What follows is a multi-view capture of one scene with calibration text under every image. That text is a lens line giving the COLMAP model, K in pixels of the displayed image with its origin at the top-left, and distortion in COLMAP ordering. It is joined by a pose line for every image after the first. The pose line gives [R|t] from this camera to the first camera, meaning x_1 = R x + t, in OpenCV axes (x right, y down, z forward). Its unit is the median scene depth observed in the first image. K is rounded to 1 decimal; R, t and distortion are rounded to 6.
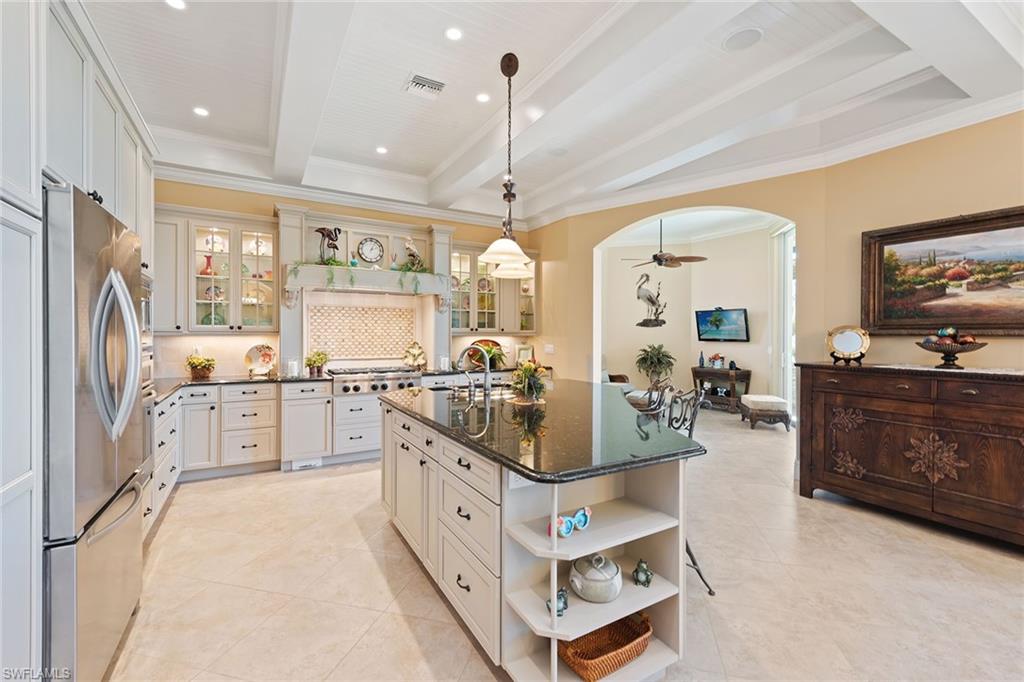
lens RADIAL K [[440.5, 0, 510.1], [0, 440.5, 338.7], [0, 0, 1]] dist [-0.000210, -0.000026]
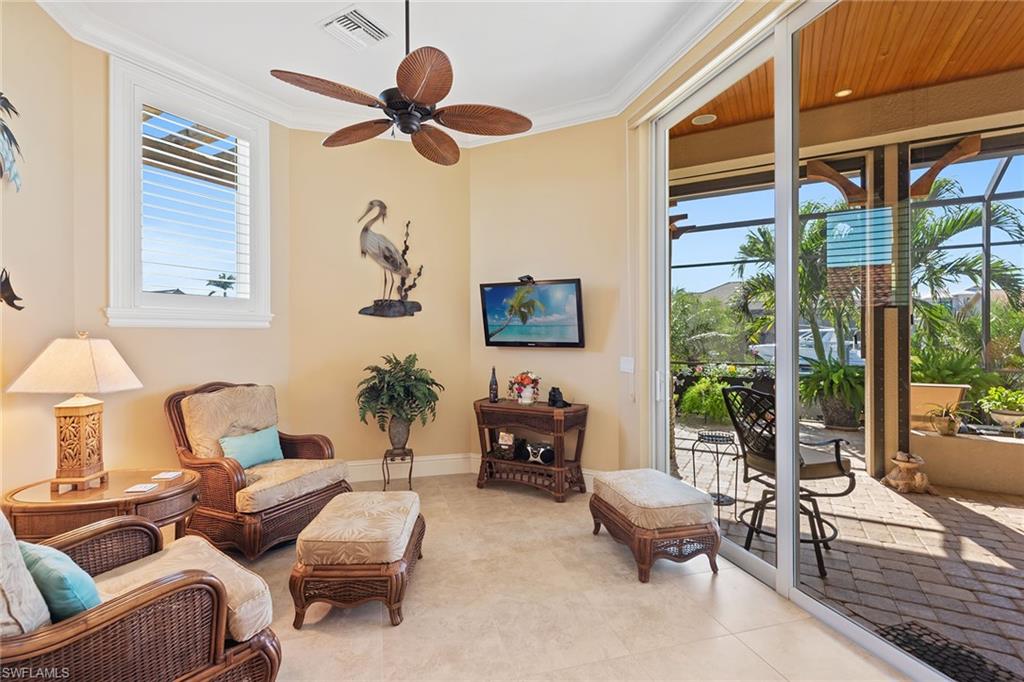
lens RADIAL K [[480.5, 0, 512.2], [0, 480.5, 336.8], [0, 0, 1]] dist [0.000026, -0.000013]
pose [[0.865033, -0.007235, 0.501663, 0.189782], [0.008045, 0.999967, 0.000548, -0.005338], [-0.501651, 0.003562, 0.865063, 0.536469]]
